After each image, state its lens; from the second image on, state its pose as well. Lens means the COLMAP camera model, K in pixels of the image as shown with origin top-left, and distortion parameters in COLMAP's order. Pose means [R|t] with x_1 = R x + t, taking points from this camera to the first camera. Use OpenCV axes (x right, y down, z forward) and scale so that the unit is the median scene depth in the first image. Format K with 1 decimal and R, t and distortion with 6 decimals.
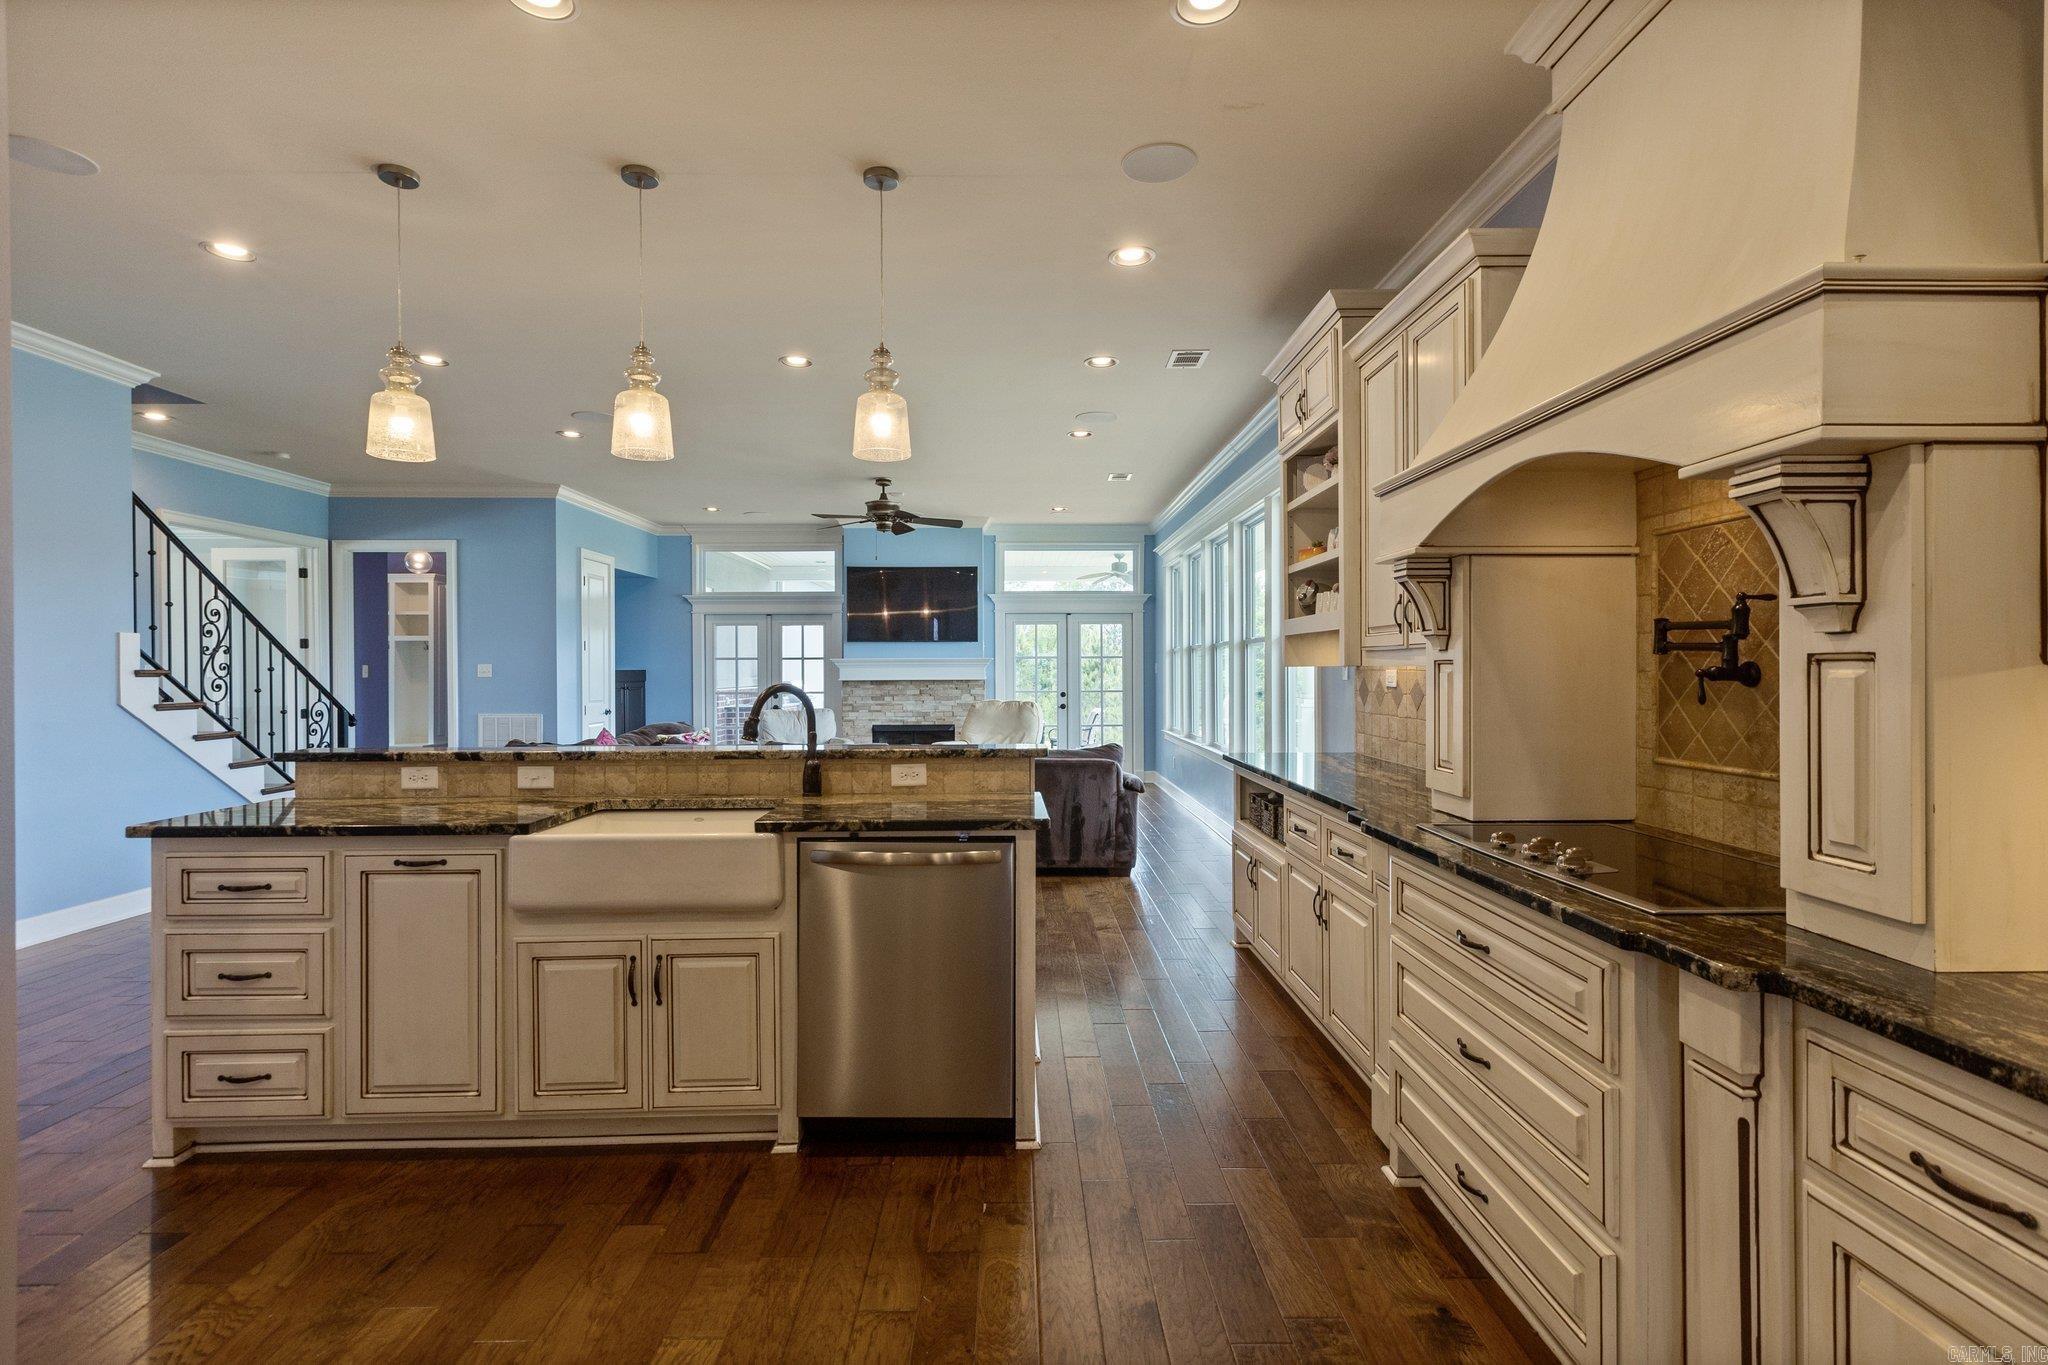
lens RADIAL K [[941.3, 0, 1032.9], [0, 941.3, 675.3], [0, 0, 1]] dist [-0.001950, 0.001697]
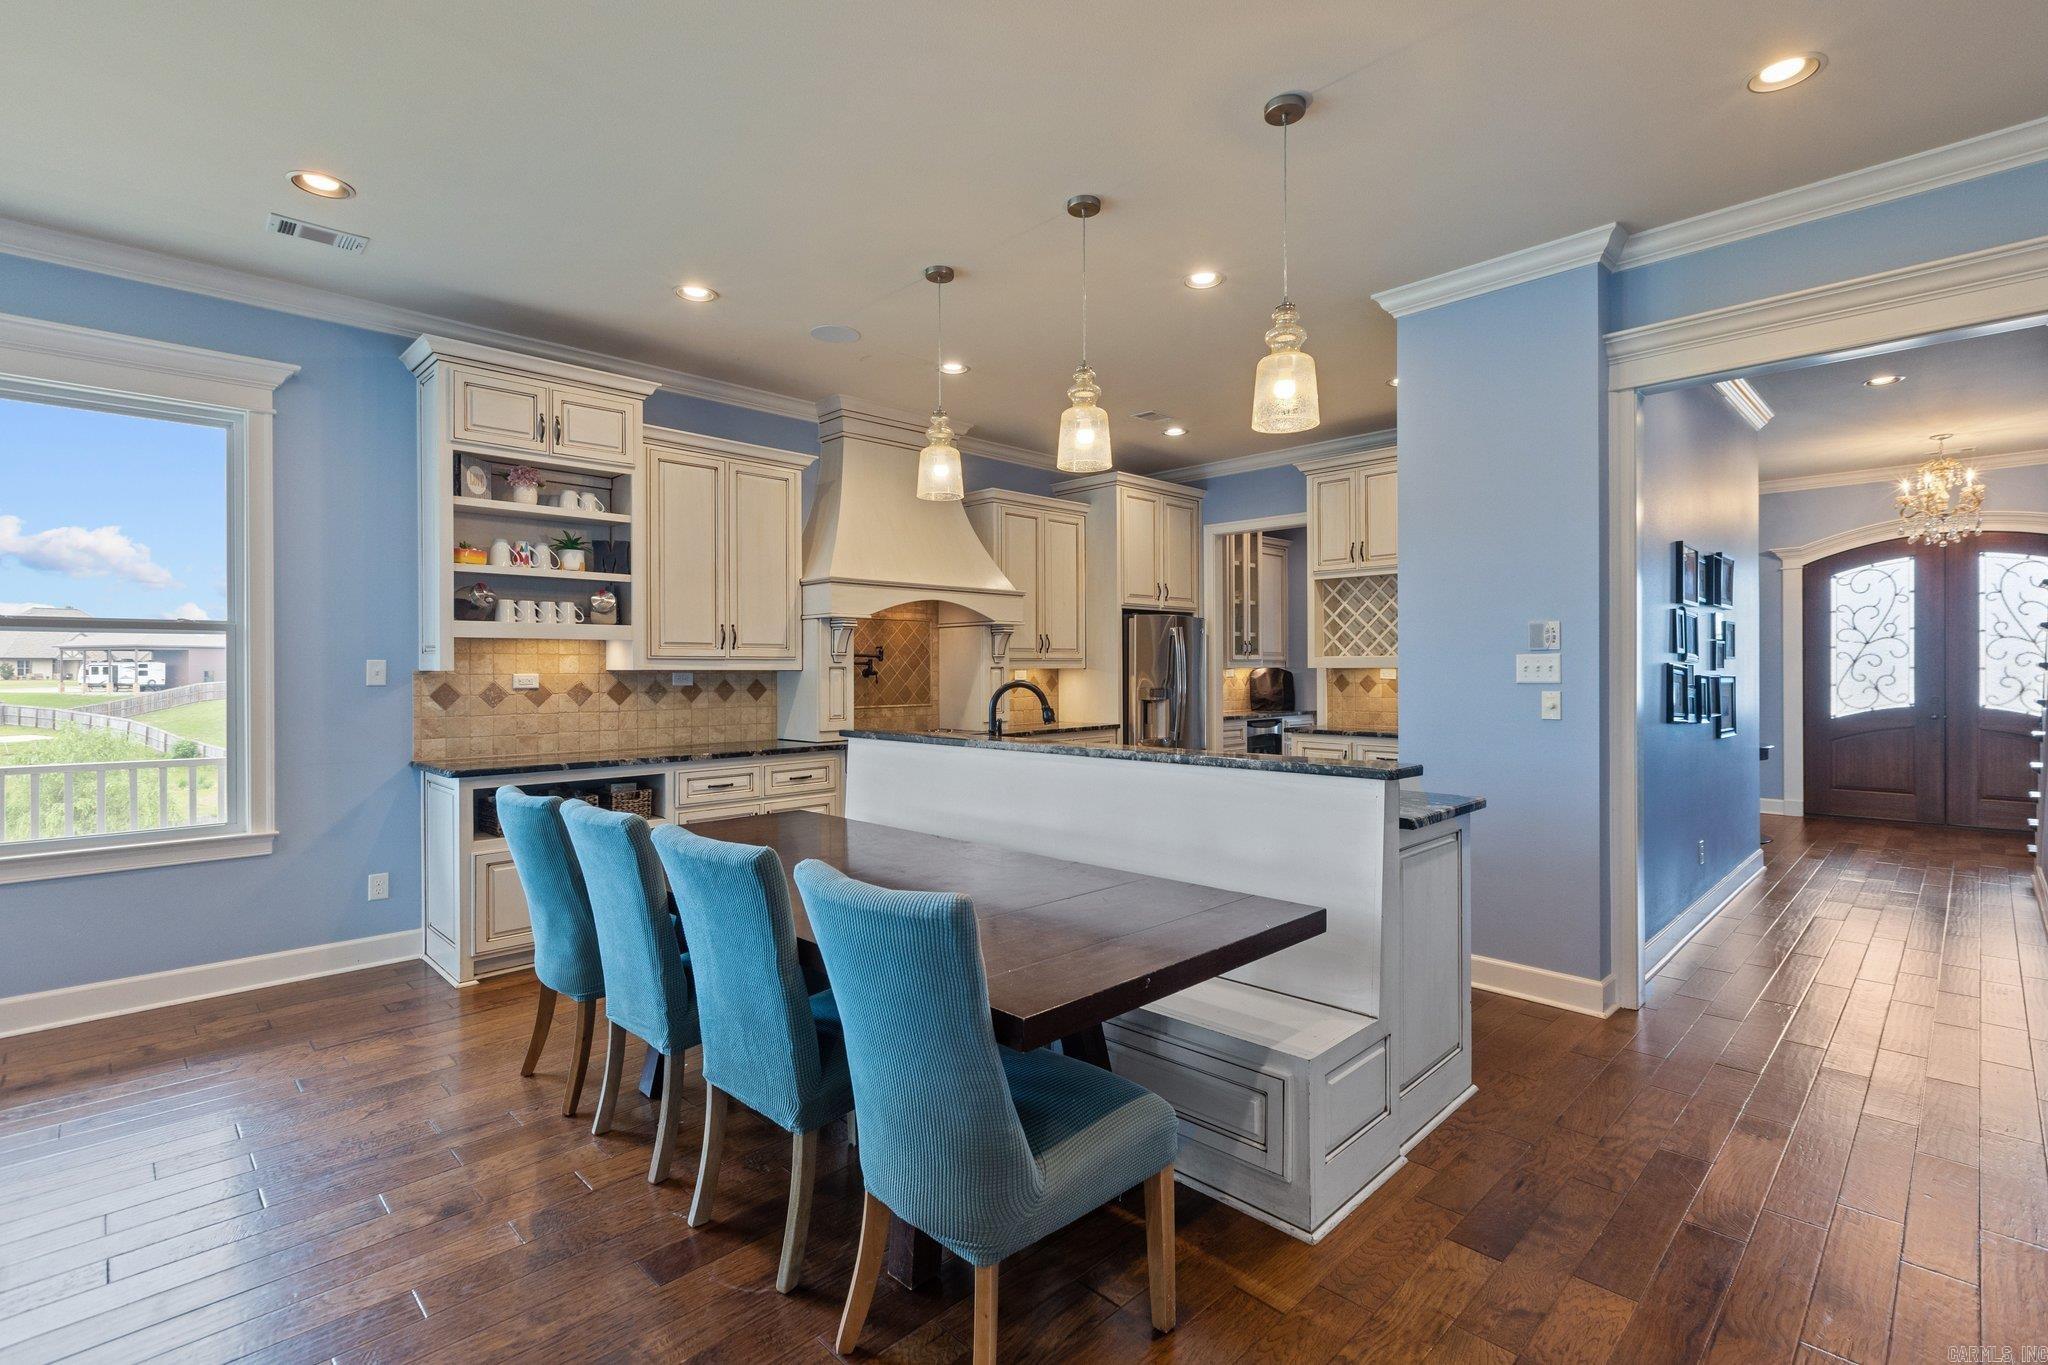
lens RADIAL K [[941.3, 0, 1027.0], [0, 941.3, 670.3], [0, 0, 1]] dist [-0.001950, 0.001697]
pose [[-0.682412, 0.005640, 0.730946, -0.627230], [0.011333, 0.999932, 0.002865, -0.004567], [-0.730880, 0.010239, -0.682429, 0.966170]]
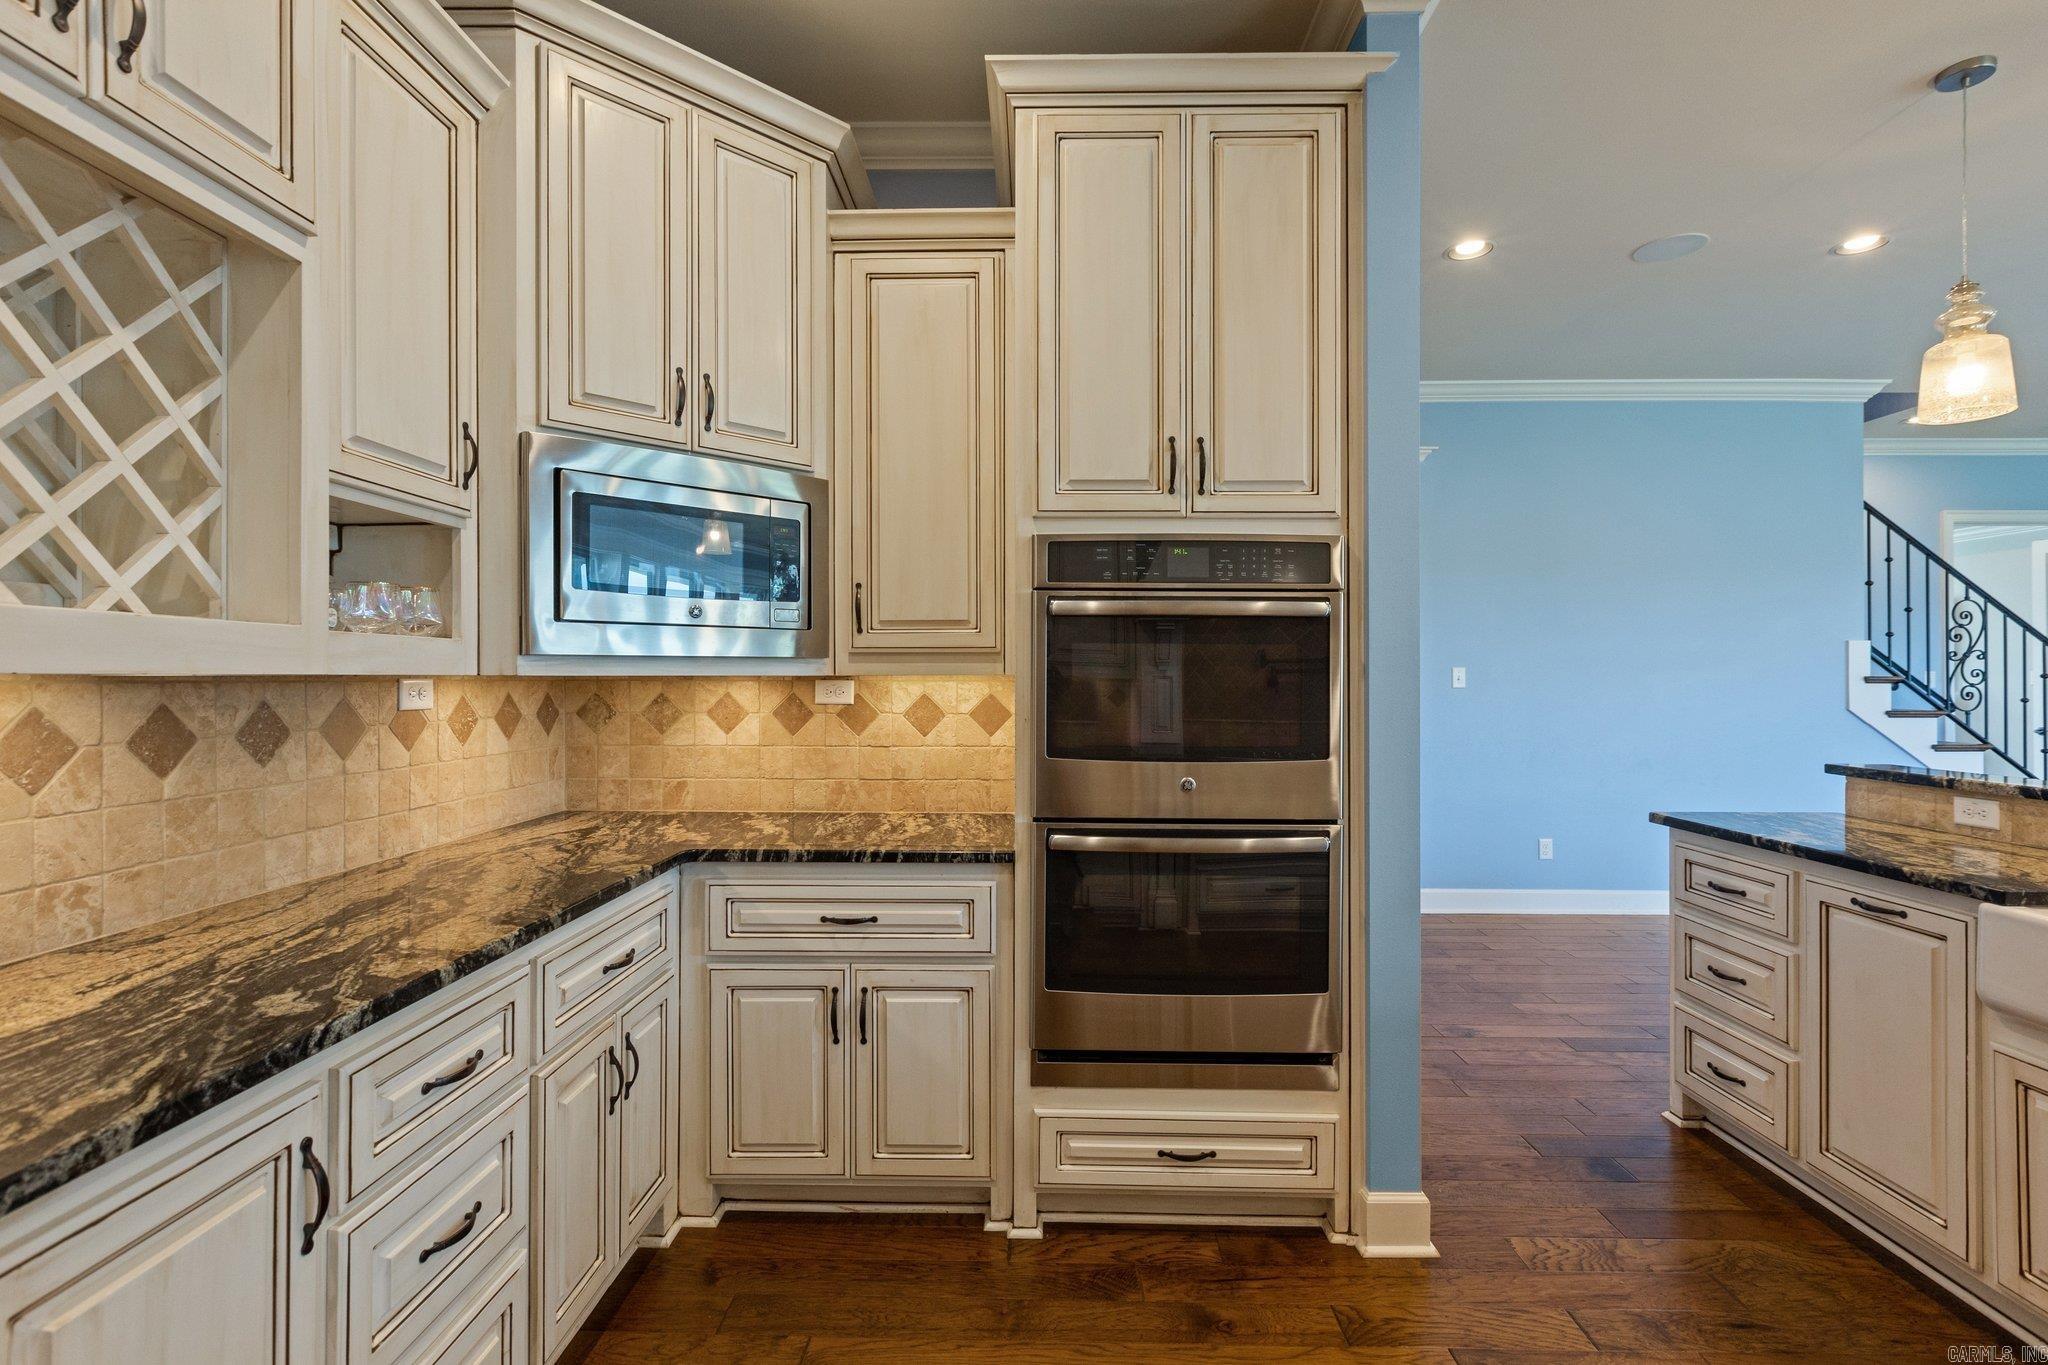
lens RADIAL K [[941.3, 0, 1027.1], [0, 941.3, 670.5], [0, 0, 1]] dist [-0.001950, 0.001697]
pose [[-0.046654, -0.003794, -0.998904, 0.097940], [-0.007886, 0.999963, -0.003430, -0.001507], [0.998880, 0.007718, -0.046682, 0.123216]]
